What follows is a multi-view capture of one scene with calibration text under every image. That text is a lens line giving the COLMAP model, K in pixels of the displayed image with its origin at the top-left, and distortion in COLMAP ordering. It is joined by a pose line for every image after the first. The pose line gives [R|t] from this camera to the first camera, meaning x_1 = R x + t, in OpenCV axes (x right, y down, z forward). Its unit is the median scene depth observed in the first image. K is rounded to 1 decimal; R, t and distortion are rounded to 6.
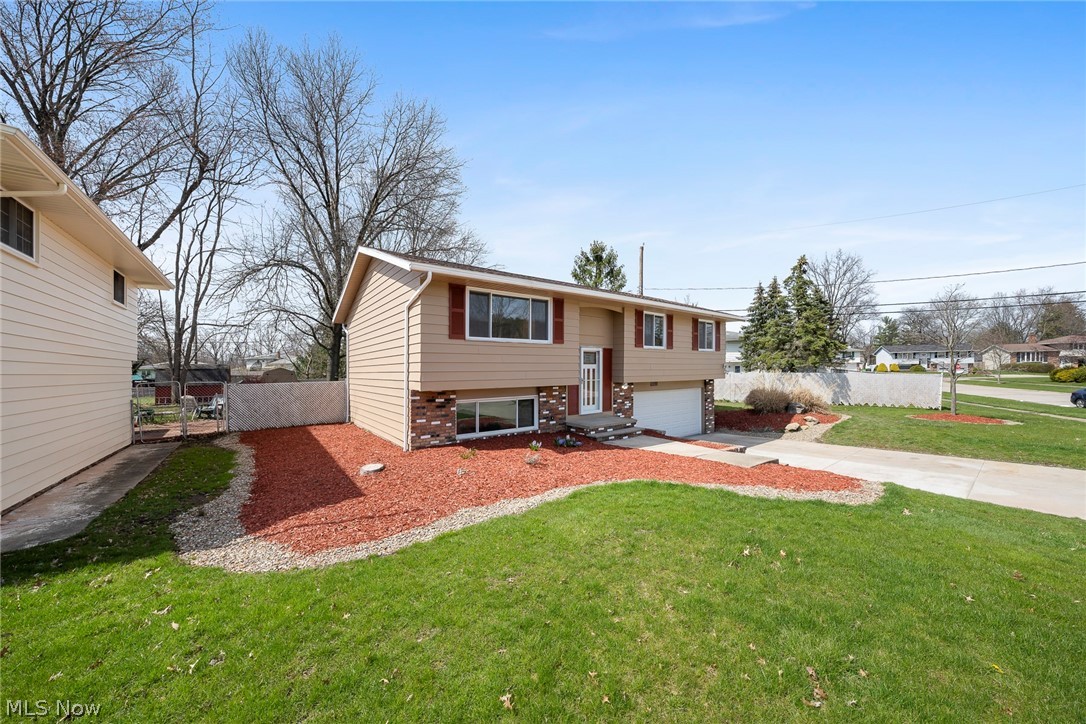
lens RADIAL K [[379.5, 0, 548.3], [0, 379.5, 362.1], [0, 0, 1]] dist [-0.024371, 0.000383]
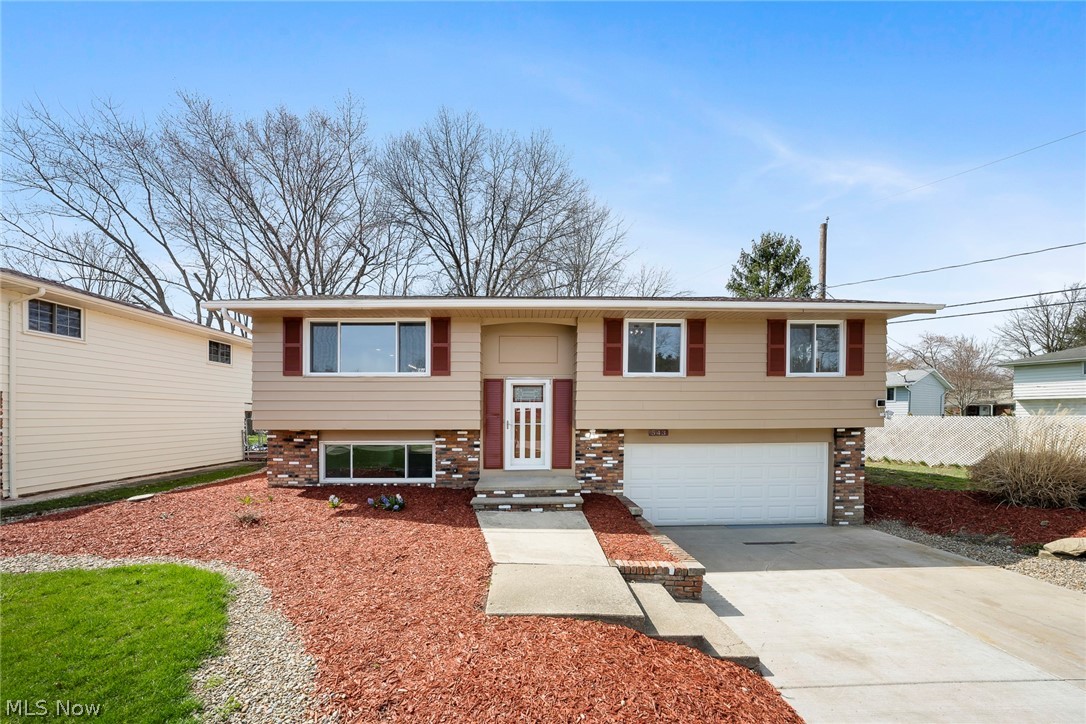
lens RADIAL K [[379.5, 0, 531.0], [0, 379.5, 405.2], [0, 0, 1]] dist [-0.024371, 0.000383]
pose [[0.803818, -0.001461, -0.594873, 0.558556], [0.007934, 0.999934, 0.008265, 0.006169], [0.594822, -0.011363, 0.803777, 0.426895]]
